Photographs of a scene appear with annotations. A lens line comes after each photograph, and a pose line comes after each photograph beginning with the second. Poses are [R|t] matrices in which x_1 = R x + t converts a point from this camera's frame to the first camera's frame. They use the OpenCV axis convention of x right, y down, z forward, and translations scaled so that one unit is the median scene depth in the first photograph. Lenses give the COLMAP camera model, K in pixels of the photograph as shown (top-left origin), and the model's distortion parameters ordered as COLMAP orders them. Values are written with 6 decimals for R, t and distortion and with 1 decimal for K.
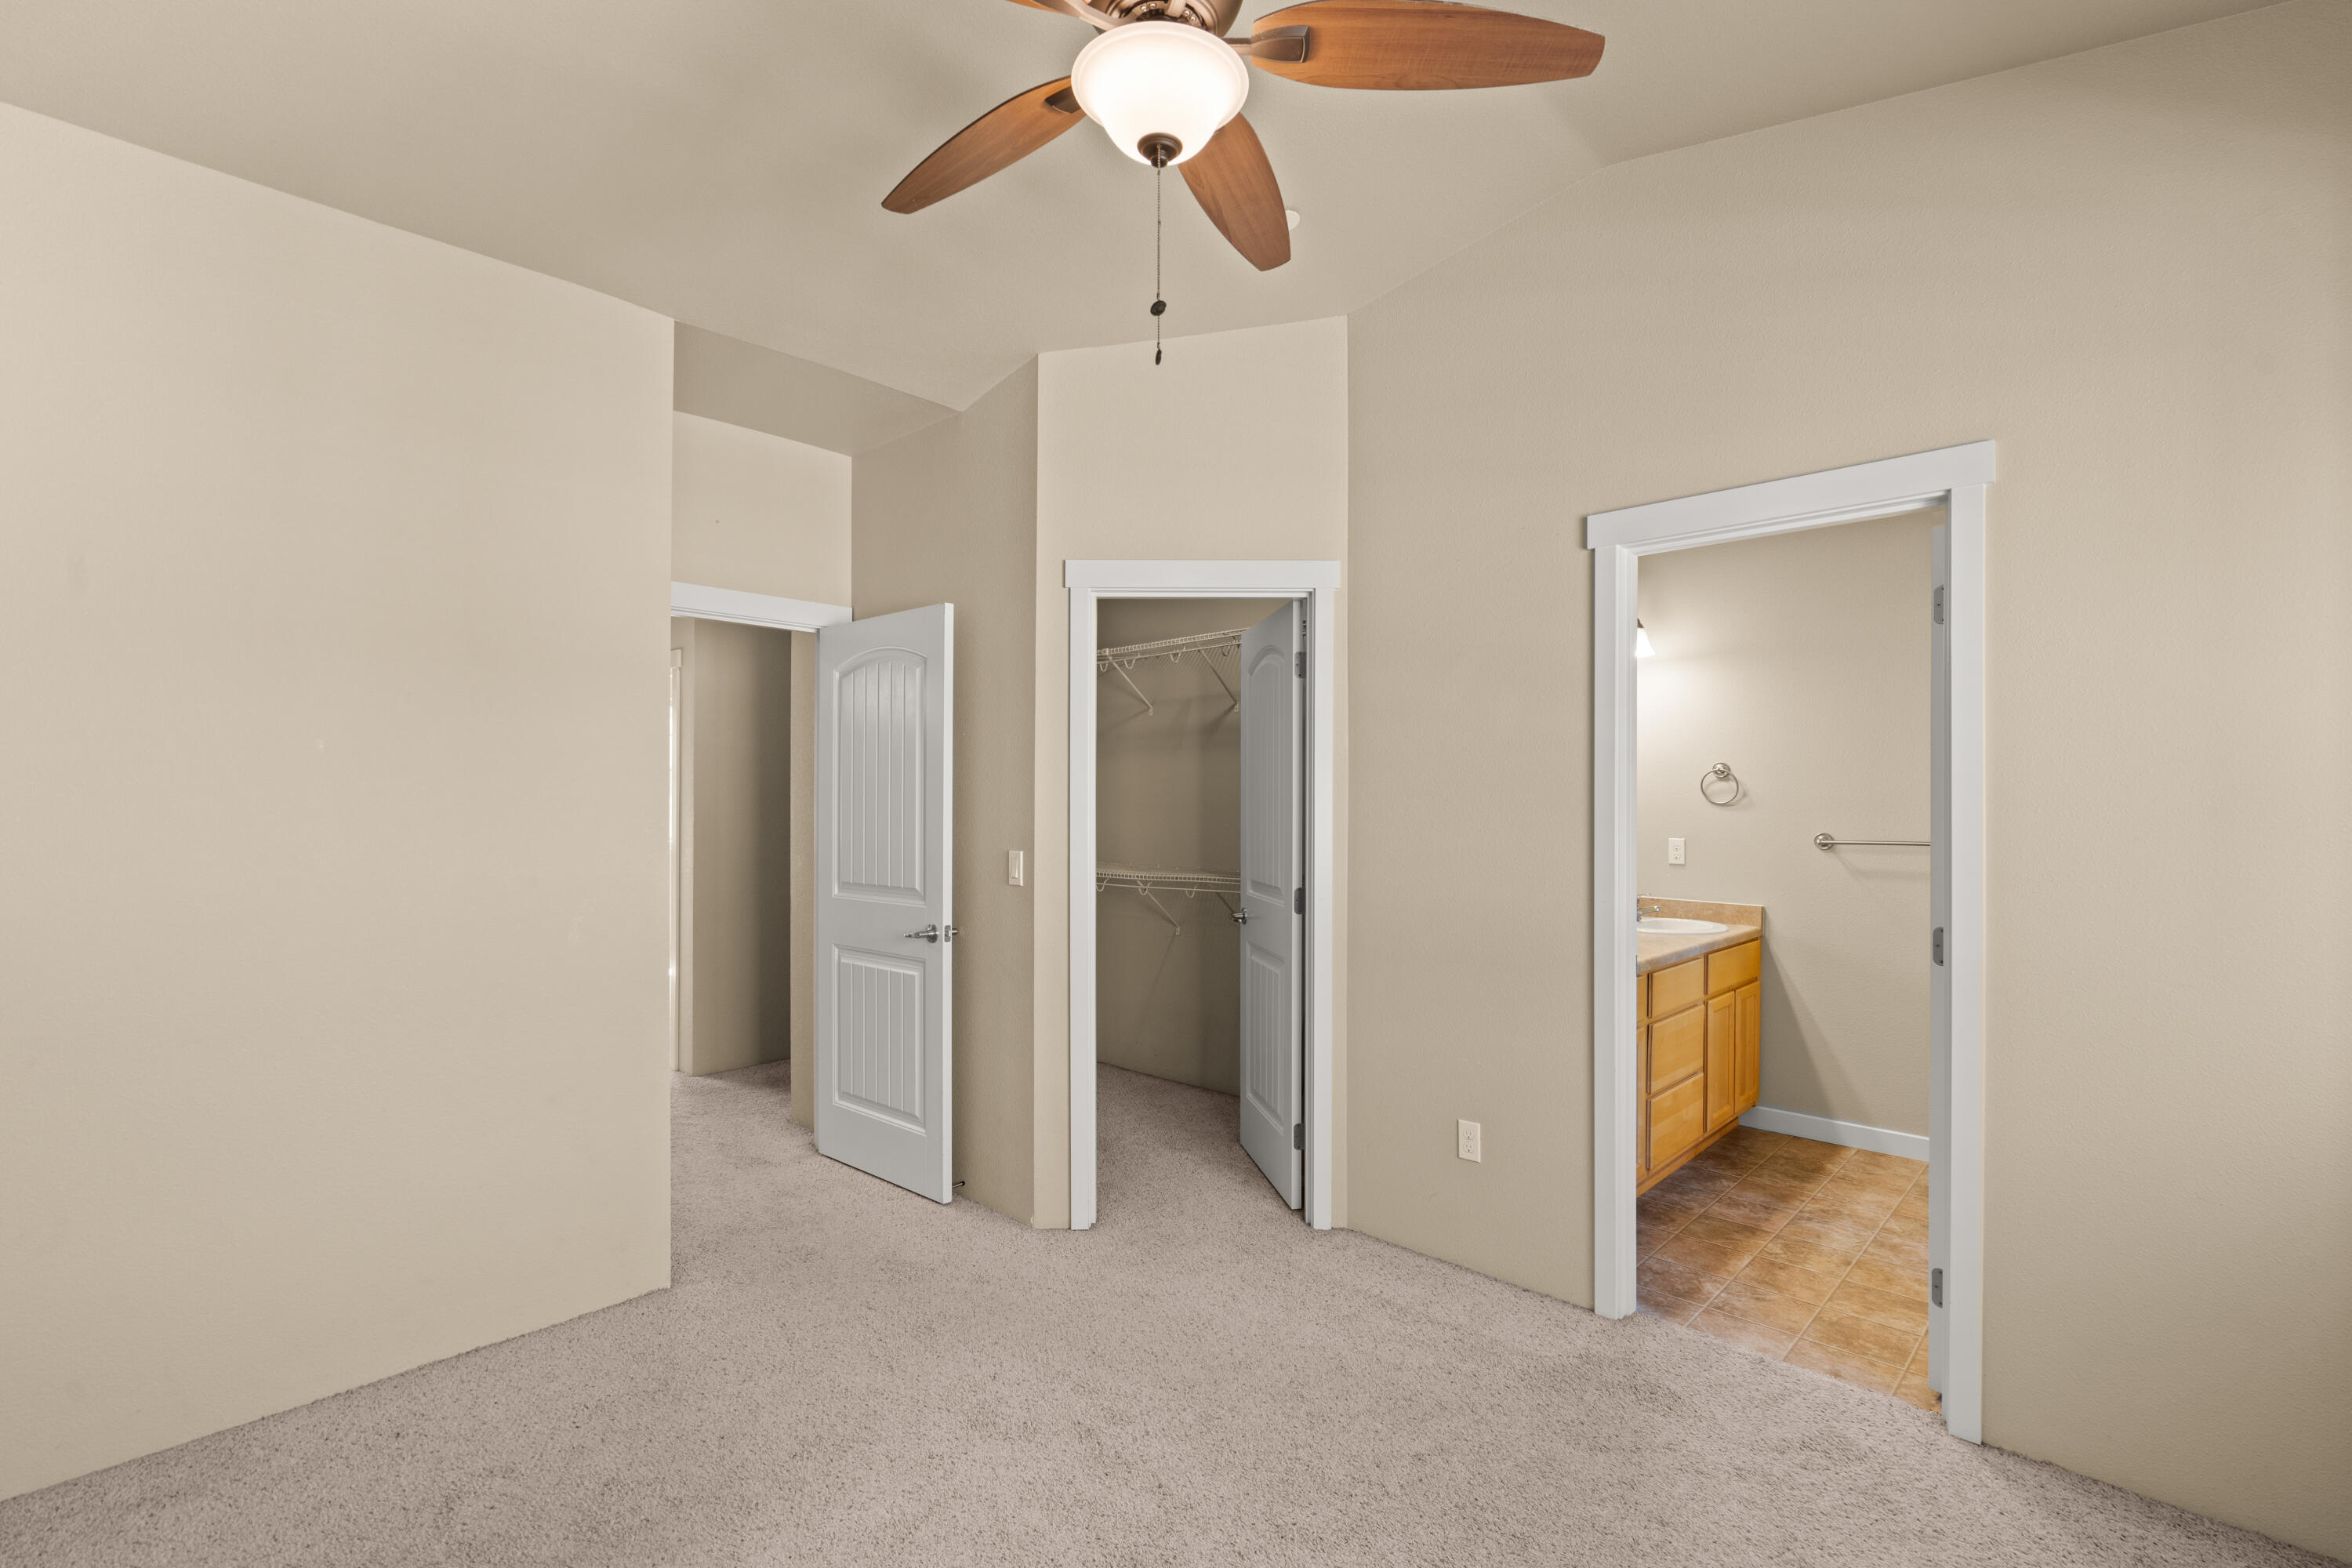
lens RADIAL K [[1062.7, 0, 1161.1], [0, 1062.7, 798.7], [0, 0, 1]] dist [0.000787, 0.000066]
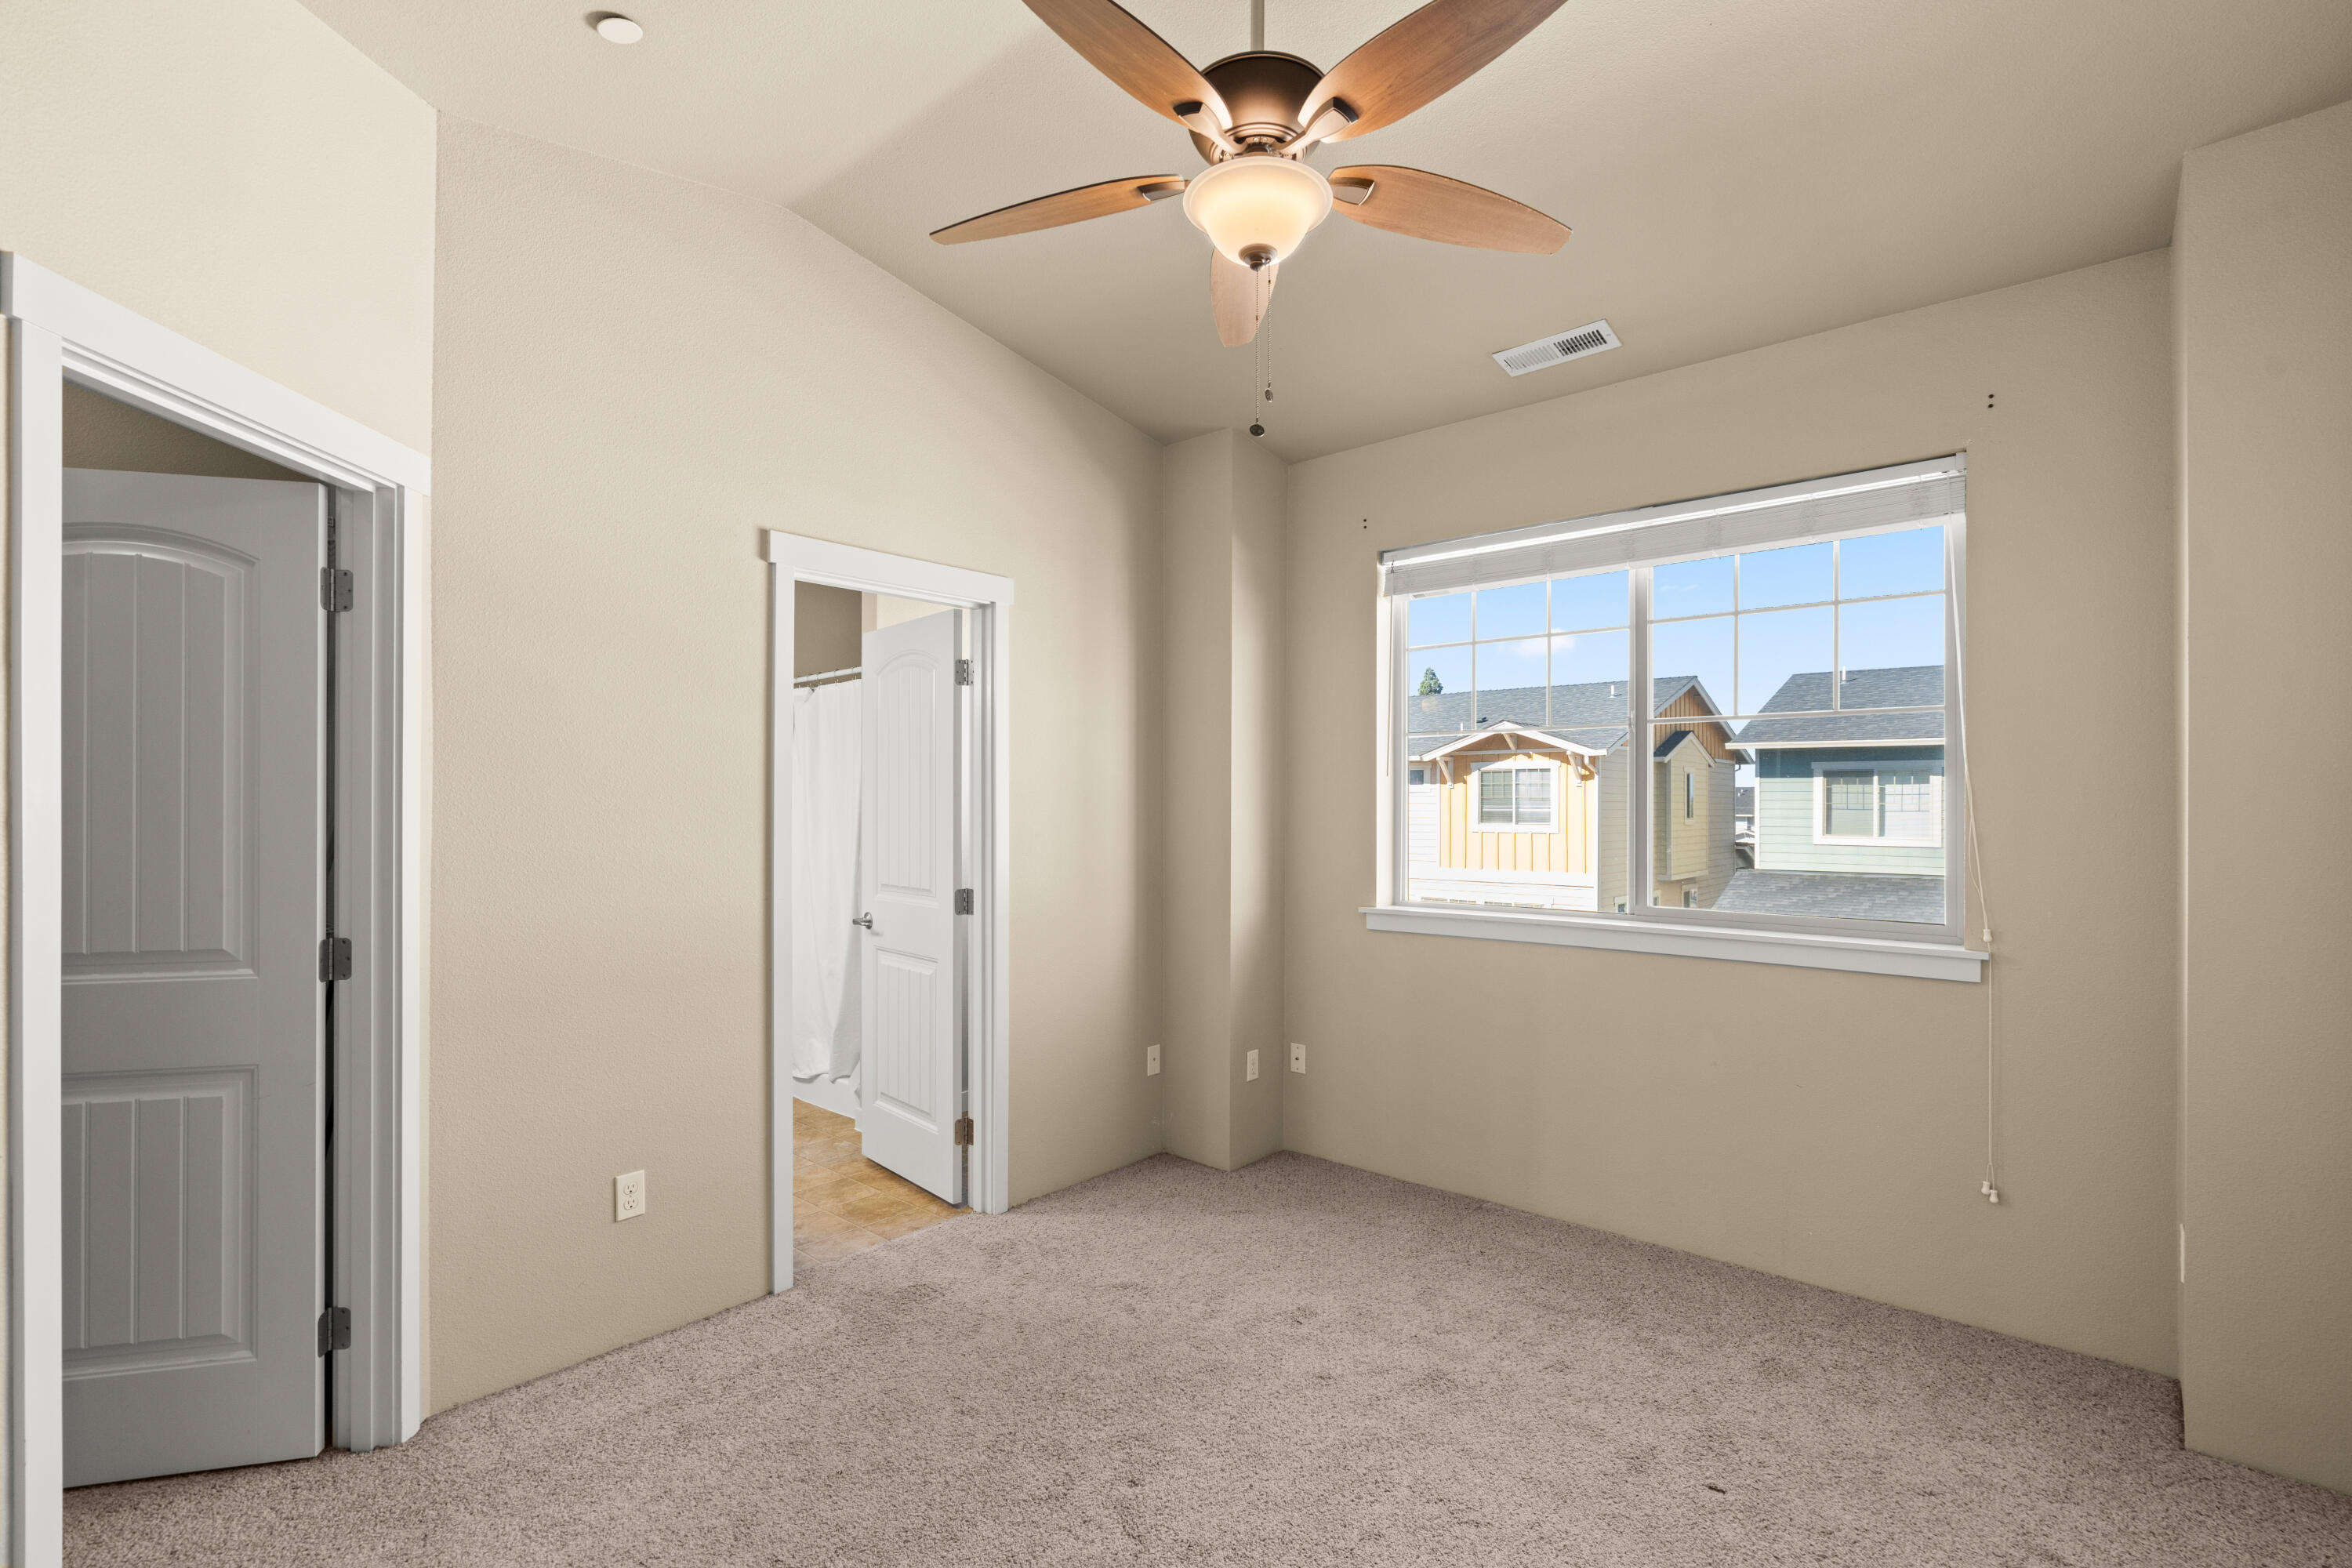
lens RADIAL K [[1074.7, 0, 1188.4], [0, 1074.7, 807.3], [0, 0, 1]] dist [0.000092, 0.000408]
pose [[-0.055387, 0.004677, 0.998454, -0.724094], [0.002065, 0.999987, -0.004570, 0.013716], [-0.998463, 0.001809, -0.055396, 0.705929]]
